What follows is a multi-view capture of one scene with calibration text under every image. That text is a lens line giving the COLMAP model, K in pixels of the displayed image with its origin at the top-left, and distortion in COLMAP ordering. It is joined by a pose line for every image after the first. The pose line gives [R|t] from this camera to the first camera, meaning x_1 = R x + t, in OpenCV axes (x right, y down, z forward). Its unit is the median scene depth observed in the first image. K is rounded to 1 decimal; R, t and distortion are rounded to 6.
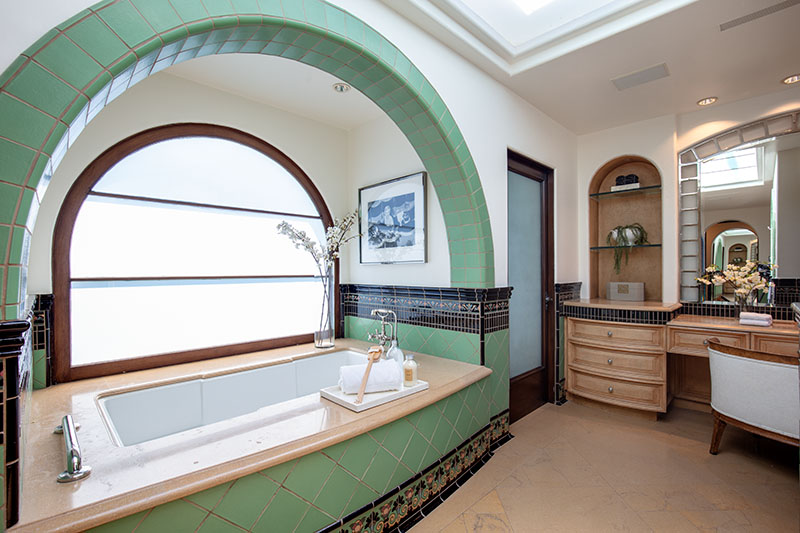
lens RADIAL K [[367.3, 0, 401.9], [0, 367.3, 270.8], [0, 0, 1]] dist [-0.003680, -0.000223]
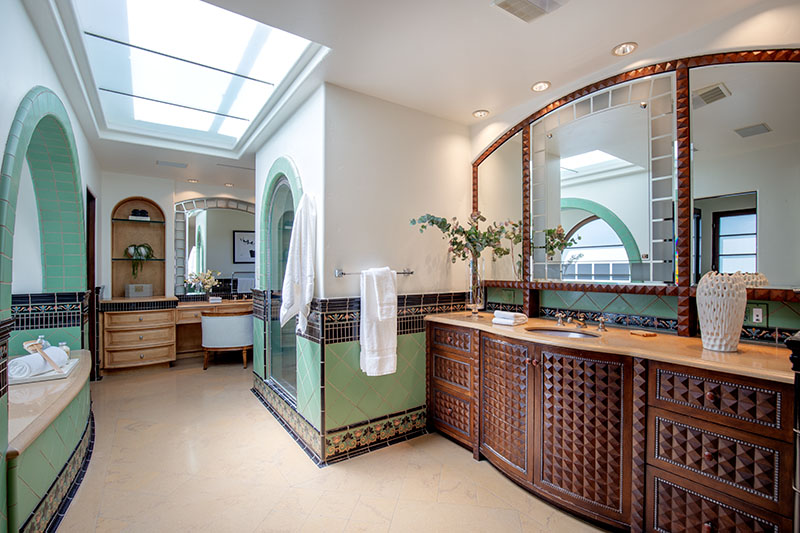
lens RADIAL K [[367.3, 0, 401.0], [0, 367.3, 270.7], [0, 0, 1]] dist [-0.003680, -0.000223]
pose [[0.179181, 0.003108, 0.983811, -0.719802], [-0.001566, 0.999995, -0.002874, -0.022284], [-0.983815, -0.001025, 0.179185, -0.311957]]
